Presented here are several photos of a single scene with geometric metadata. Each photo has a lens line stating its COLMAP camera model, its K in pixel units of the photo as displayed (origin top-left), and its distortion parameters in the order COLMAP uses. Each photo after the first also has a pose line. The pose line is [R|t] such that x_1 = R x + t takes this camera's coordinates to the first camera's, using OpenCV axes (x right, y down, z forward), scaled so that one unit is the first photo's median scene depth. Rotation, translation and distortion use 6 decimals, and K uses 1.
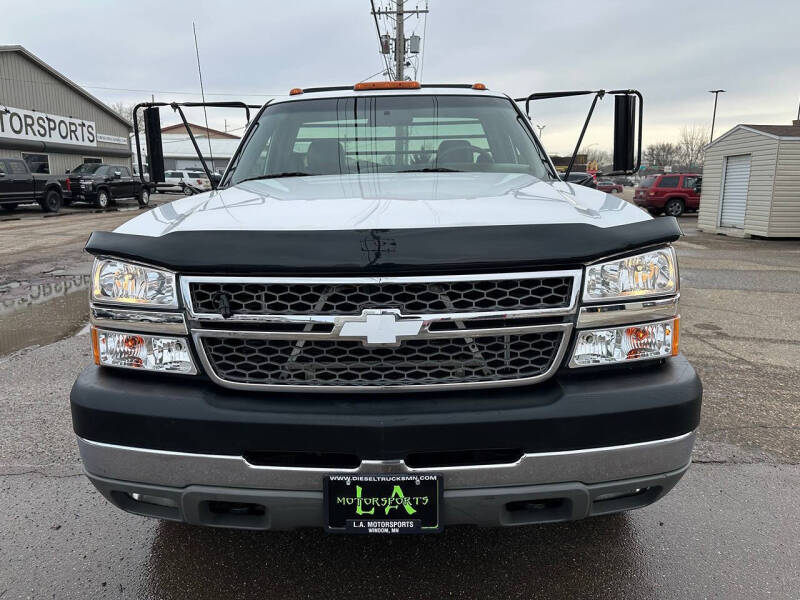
lens RADIAL K [[561.1, 0, 393.3], [0, 561.1, 297.1], [0, 0, 1]] dist [0.055424, -0.063615]
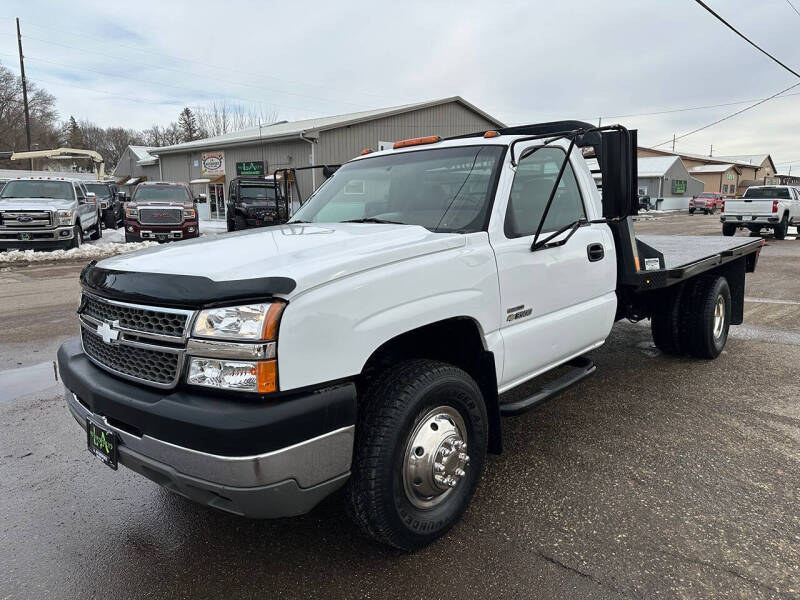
lens RADIAL K [[561.1, 0, 394.3], [0, 561.1, 291.6], [0, 0, 1]] dist [0.055424, -0.063615]
pose [[0.739840, 0.093865, -0.666203, 0.116098], [-0.120477, 0.992698, 0.006073, -0.011768], [0.661908, 0.075769, 0.745746, 0.023303]]
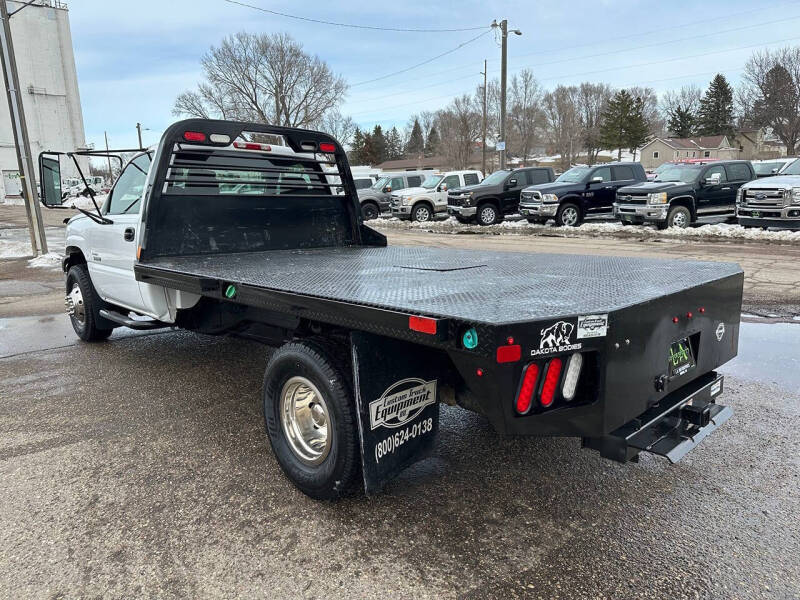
lens RADIAL K [[561.1, 0, 394.0], [0, 561.1, 307.2], [0, 0, 1]] dist [0.055424, -0.063615]
pose [[-0.720047, 0.147375, -0.678095, 0.124646], [-0.120023, 0.936010, 0.330878, -0.086508], [0.683467, 0.319635, -0.656283, 0.405392]]
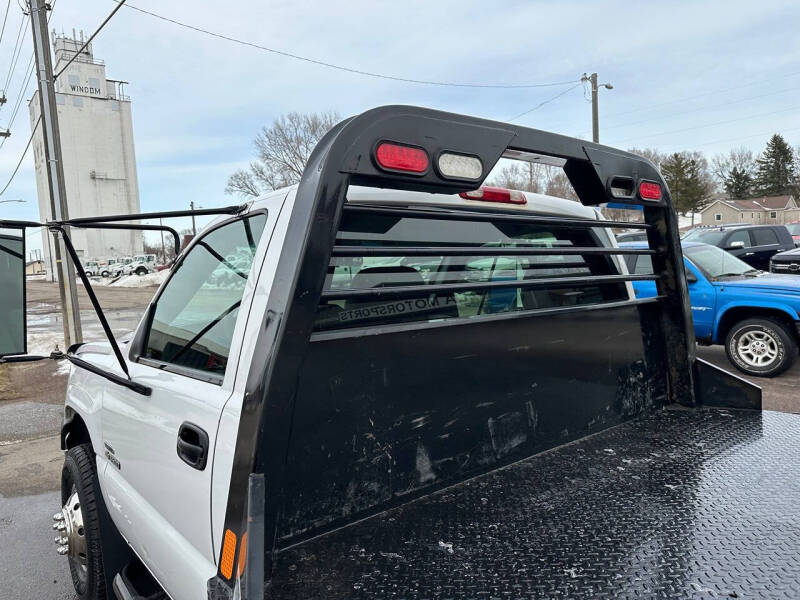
lens RADIAL K [[561.1, 0, 389.4], [0, 561.1, 299.4], [0, 0, 1]] dist [0.055424, -0.063615]
pose [[-0.769289, 0.069414, -0.635120, 0.074005], [-0.085785, 0.973857, 0.210342, -0.066039], [0.633116, 0.216297, -0.743222, 0.257183]]
